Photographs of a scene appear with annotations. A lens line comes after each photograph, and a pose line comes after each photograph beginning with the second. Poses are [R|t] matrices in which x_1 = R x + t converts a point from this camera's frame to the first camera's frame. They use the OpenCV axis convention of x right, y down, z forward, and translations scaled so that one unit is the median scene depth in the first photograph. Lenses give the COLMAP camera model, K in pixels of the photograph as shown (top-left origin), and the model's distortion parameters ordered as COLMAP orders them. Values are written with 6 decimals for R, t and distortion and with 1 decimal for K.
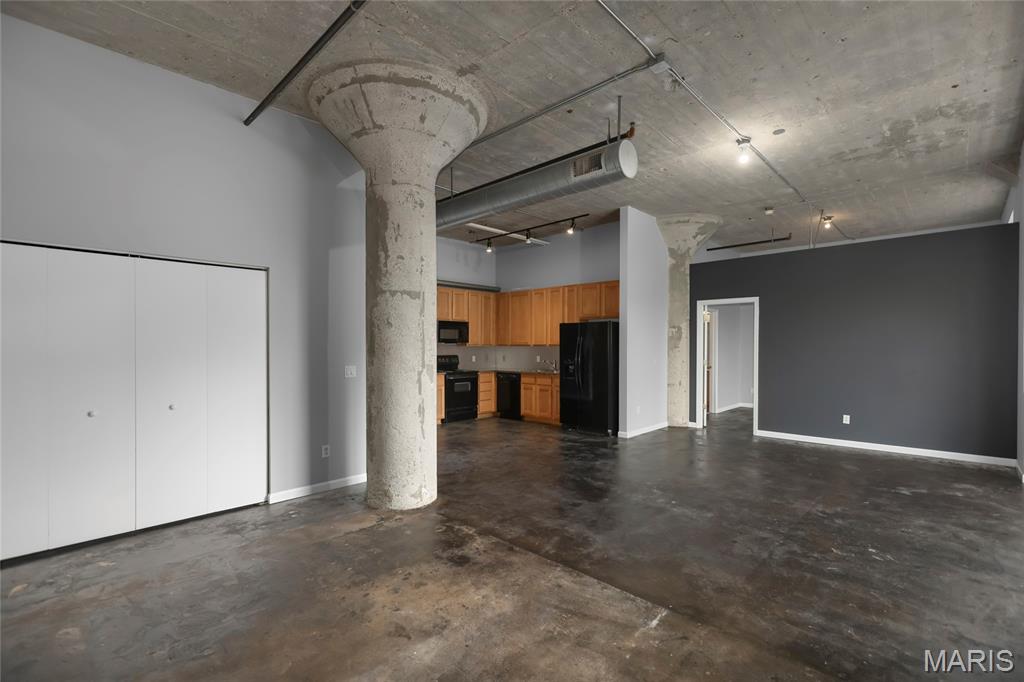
lens RADIAL K [[461.8, 0, 507.9], [0, 461.8, 348.6], [0, 0, 1]] dist [-0.000370, 0.000483]
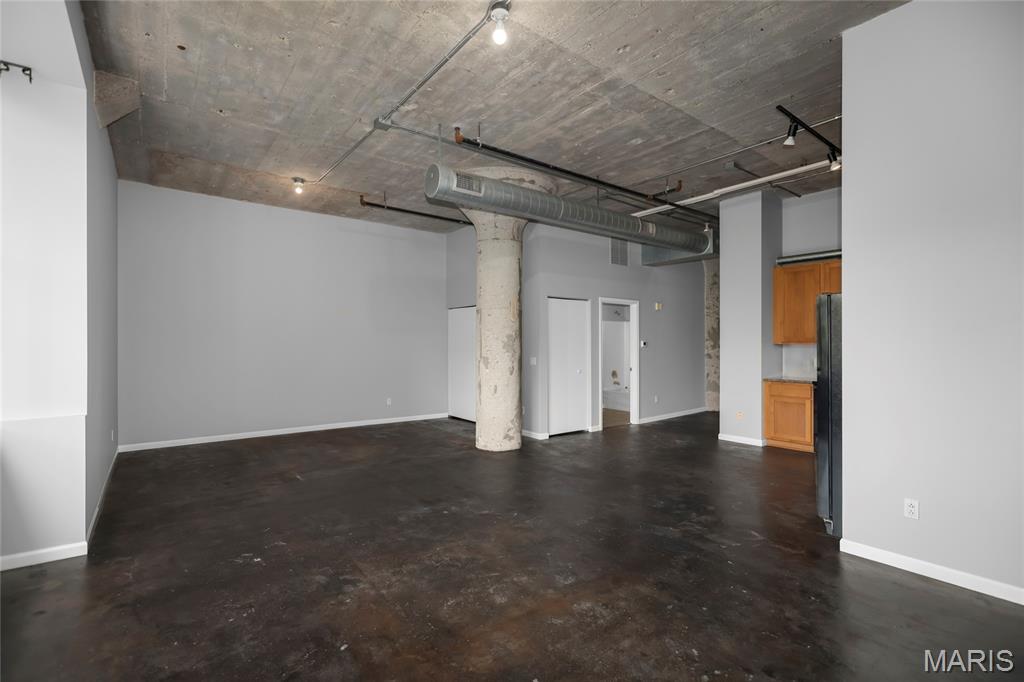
lens RADIAL K [[461.8, 0, 506.8], [0, 461.8, 342.5], [0, 0, 1]] dist [-0.000370, 0.000483]
pose [[-0.143068, -0.001490, -0.989712, 0.746361], [-0.006268, 0.999980, -0.000599, -0.006393], [0.989693, 0.006118, -0.143075, 0.739174]]
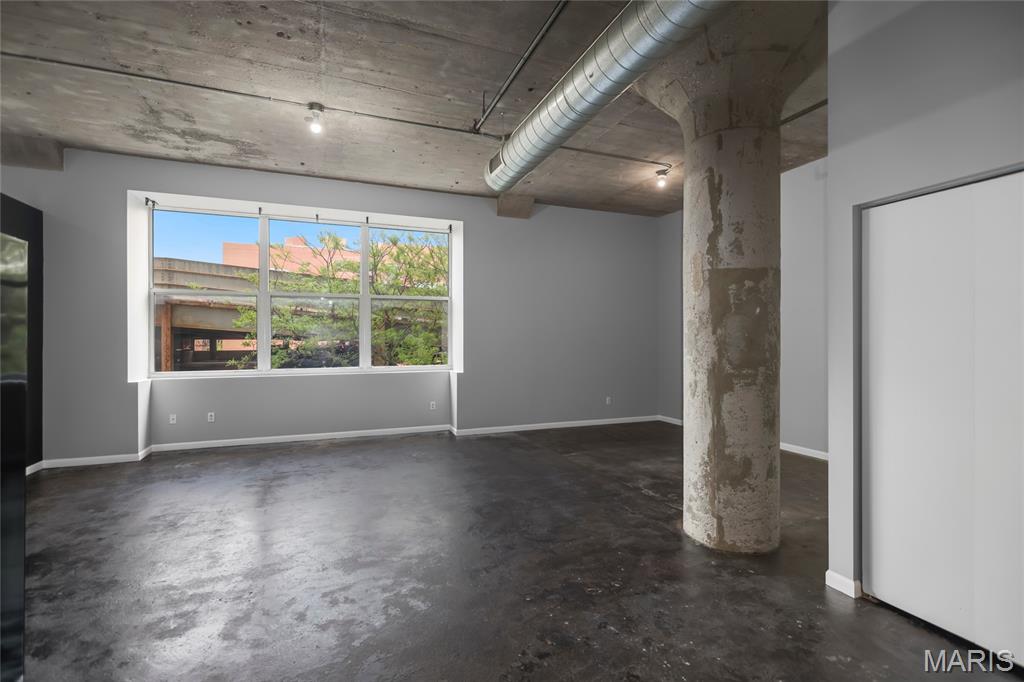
lens RADIAL K [[461.8, 0, 510.3], [0, 461.8, 340.5], [0, 0, 1]] dist [-0.000370, 0.000483]
pose [[-0.910952, 0.001863, 0.412507, -0.127169], [0.004499, 0.999975, 0.005420, -0.005864], [-0.412487, 0.006793, -0.910938, 1.113495]]
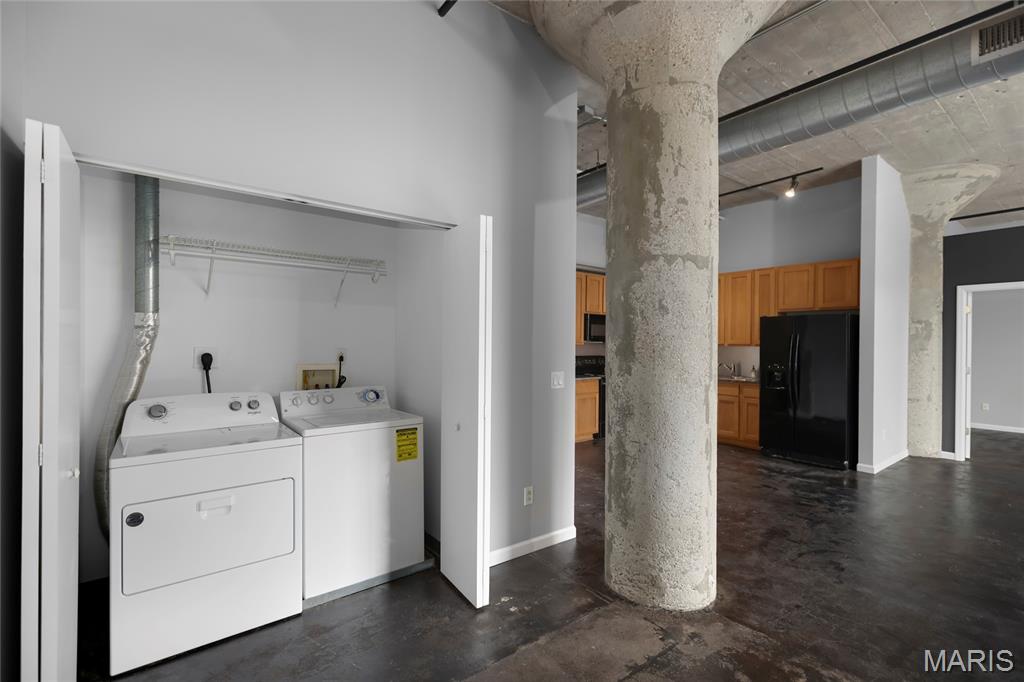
lens RADIAL K [[461.8, 0, 510.1], [0, 461.8, 342.4], [0, 0, 1]] dist [-0.000370, 0.000483]
pose [[0.989405, 0.008228, -0.144946, -0.204081], [-0.009813, 0.999900, -0.010221, 0.000251], [0.144847, 0.011535, 0.989387, 0.196733]]
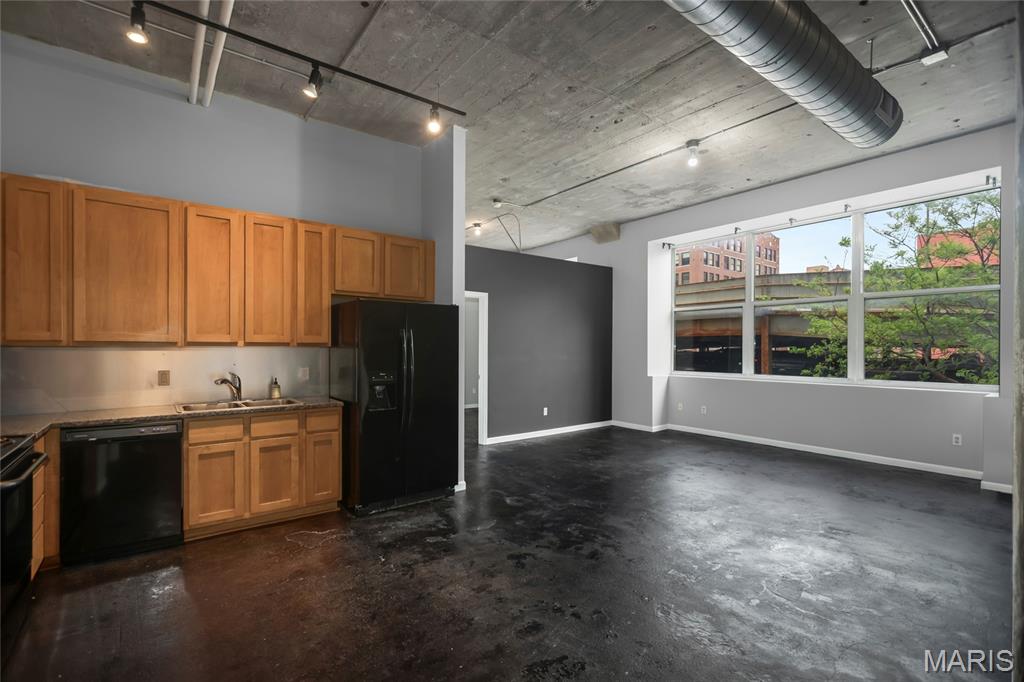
lens RADIAL K [[461.8, 0, 507.8], [0, 461.8, 350.3], [0, 0, 1]] dist [-0.000370, 0.000483]
pose [[0.151009, -0.007450, 0.988504, -0.368993], [0.002222, 0.999972, 0.007197, -0.004915], [-0.988530, 0.001109, 0.151022, 0.841112]]
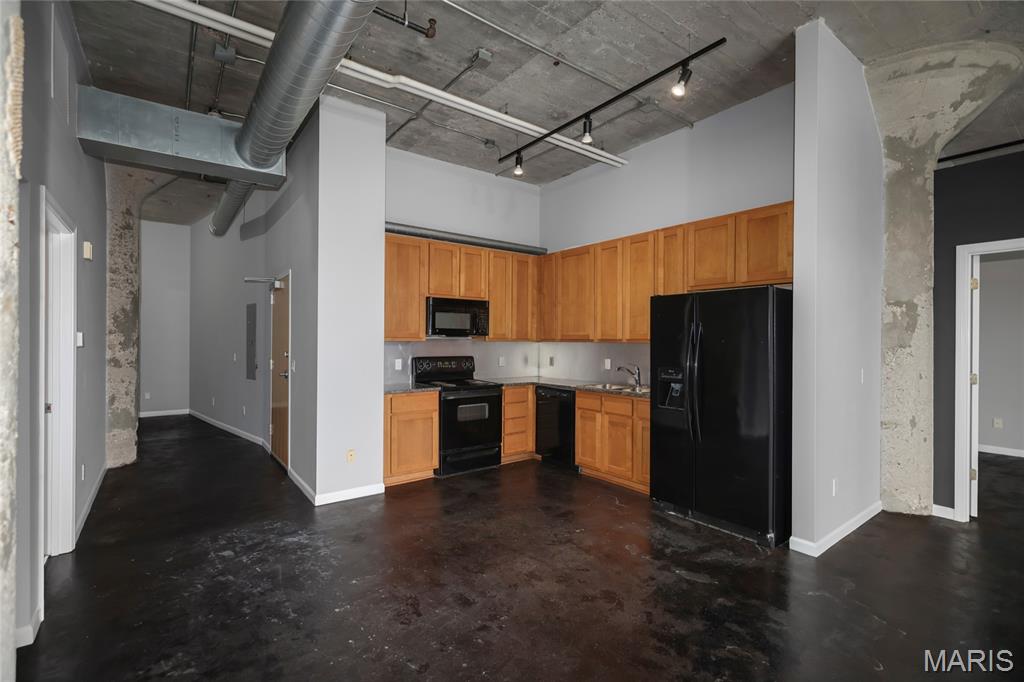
lens RADIAL K [[461.8, 0, 508.5], [0, 461.8, 339.0], [0, 0, 1]] dist [-0.000370, 0.000483]
pose [[0.988538, 0.003262, -0.150940, 0.038726], [-0.004651, 0.999950, -0.008851, -0.004000], [0.150903, 0.009452, 0.988503, 0.528143]]
